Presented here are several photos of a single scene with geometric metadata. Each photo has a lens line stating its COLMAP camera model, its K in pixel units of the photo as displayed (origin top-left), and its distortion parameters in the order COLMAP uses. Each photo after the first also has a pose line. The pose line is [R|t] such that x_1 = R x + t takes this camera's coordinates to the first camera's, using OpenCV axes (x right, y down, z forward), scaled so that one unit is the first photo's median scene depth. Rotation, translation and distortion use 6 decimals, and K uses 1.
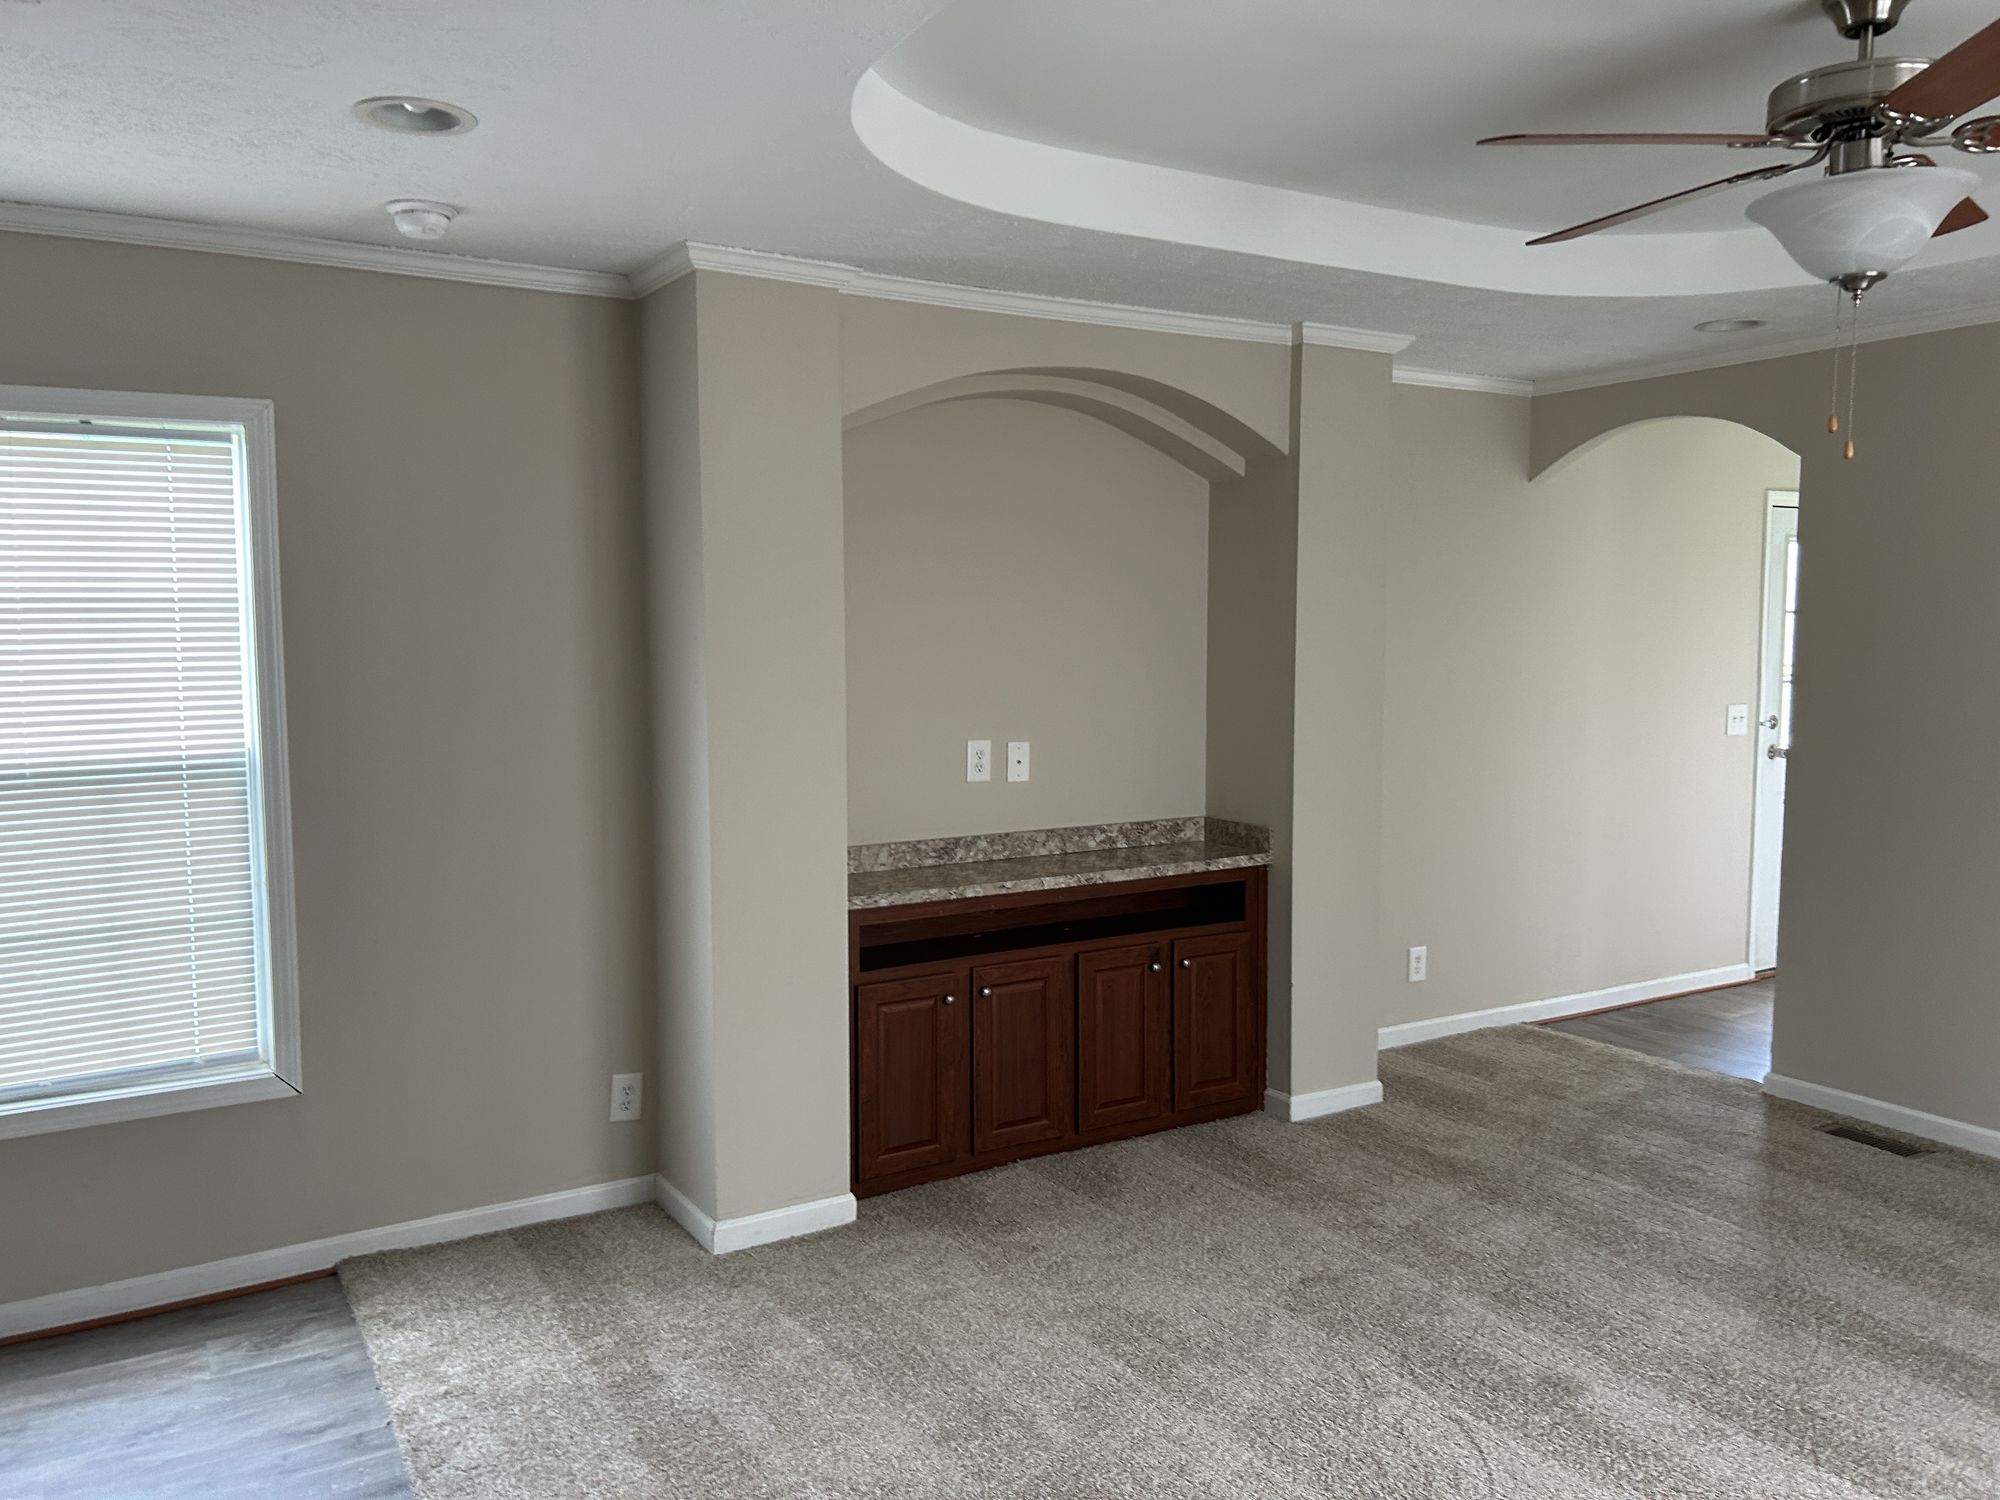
lens RADIAL K [[1487.7, 0, 1000.0], [0, 1487.7, 750.0], [0, 0, 1]] dist [0.093891, -0.146919]
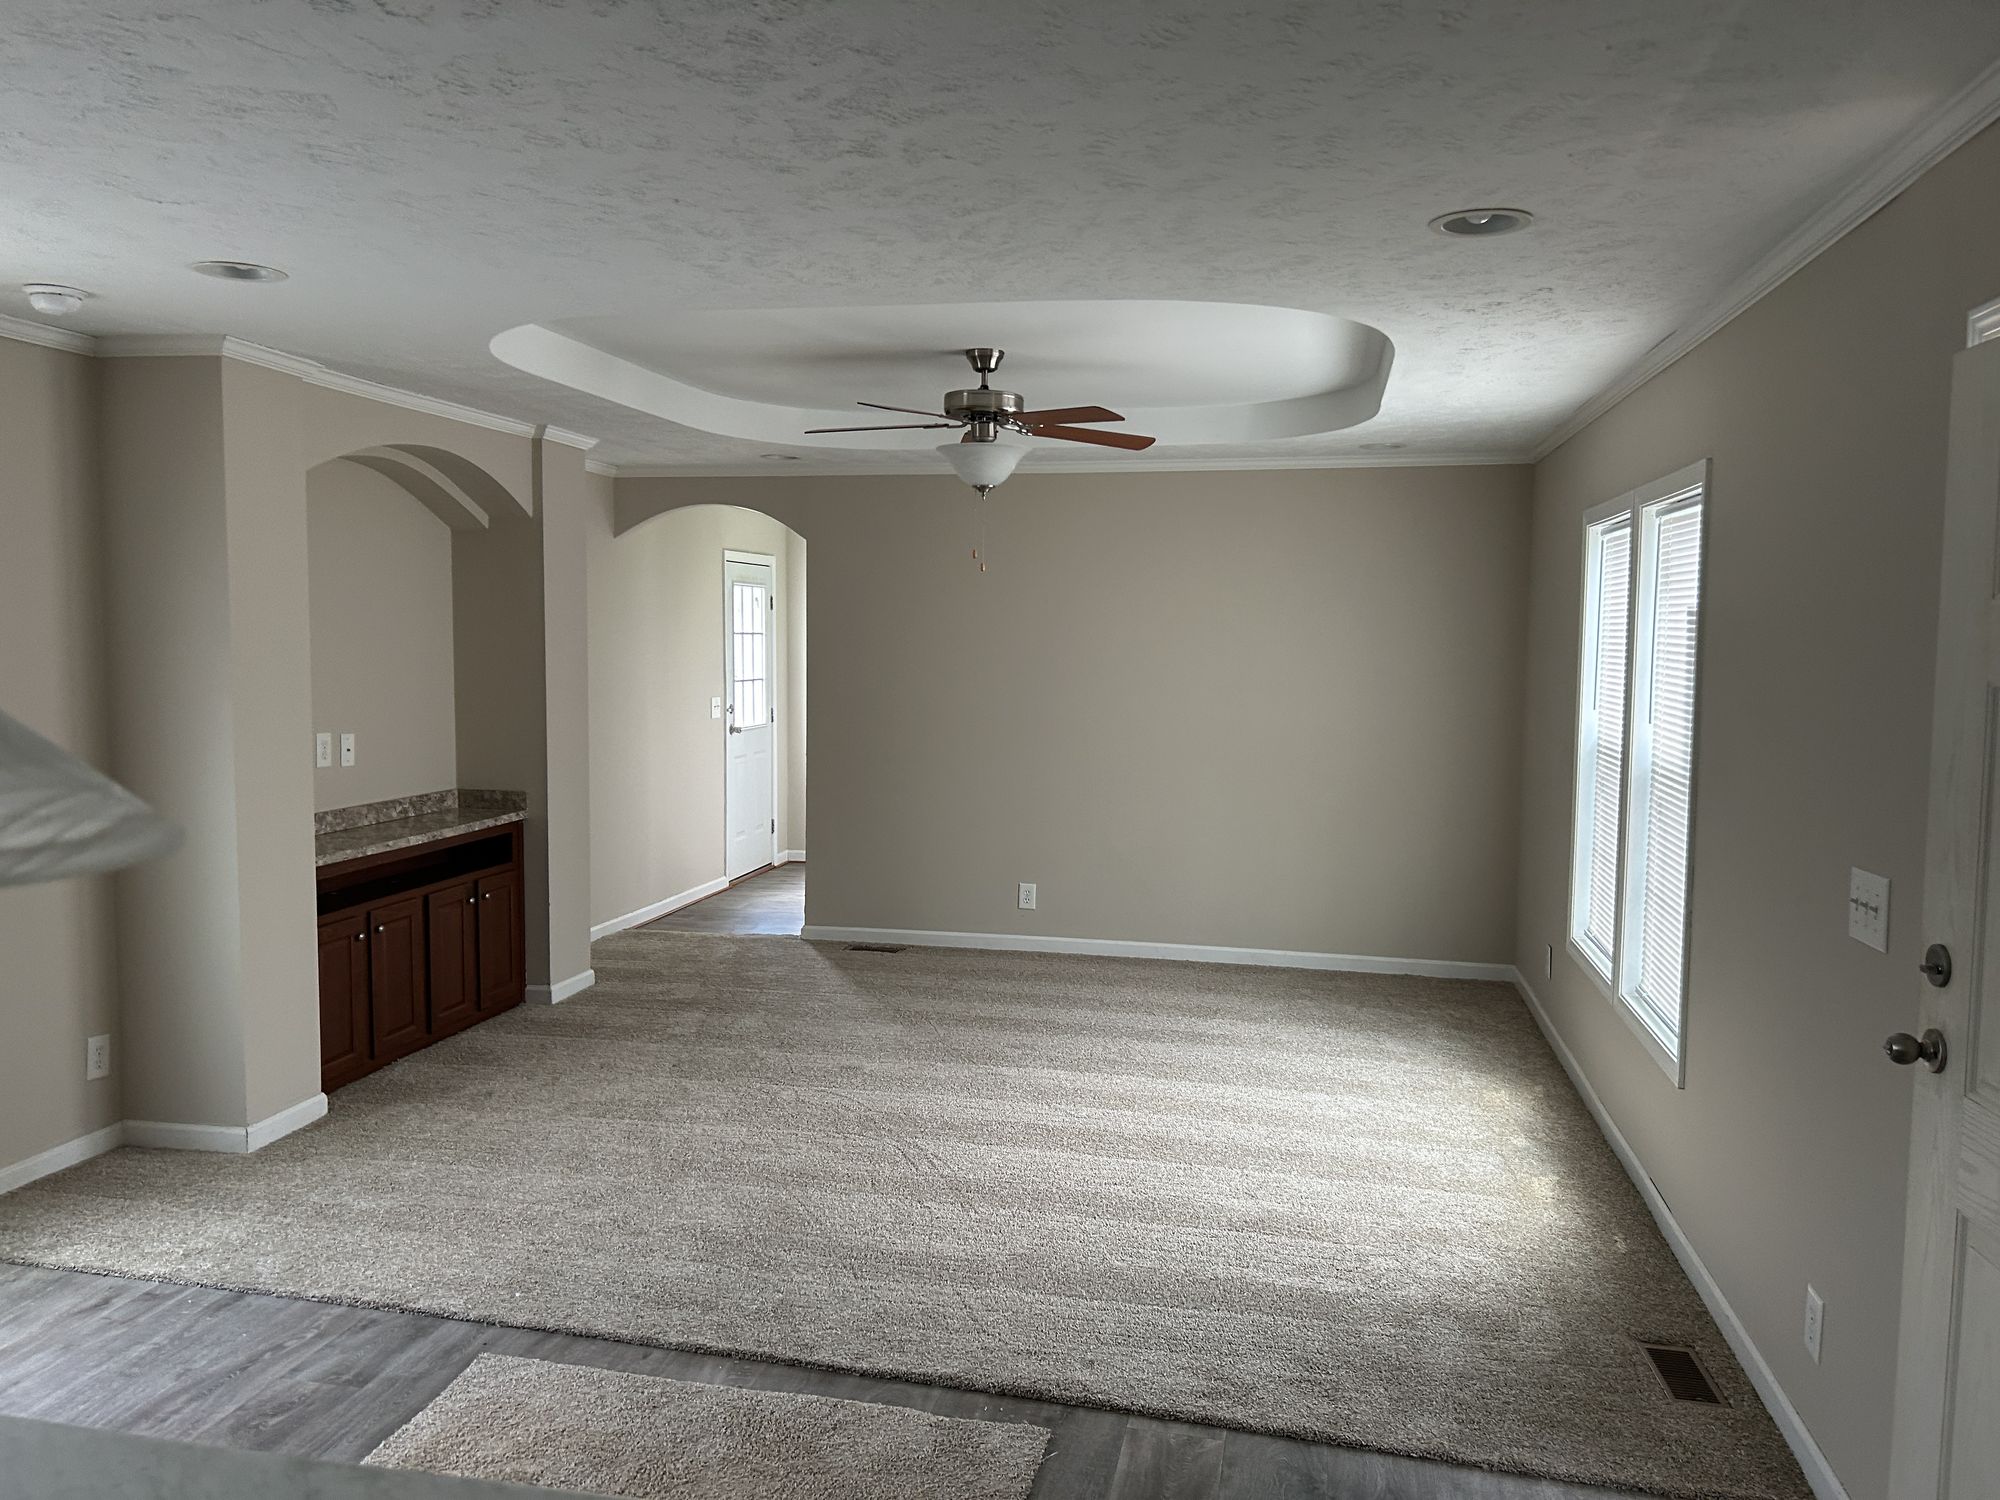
lens RADIAL K [[1483.5, 0, 993.6], [0, 1483.5, 733.2], [0, 0, 1]] dist [0.118581, -0.143100]
pose [[0.680624, -0.036882, 0.731704, -0.546894], [0.046266, 0.998902, 0.007315, 0.009646], [-0.731170, 0.028874, 0.681584, -0.245246]]
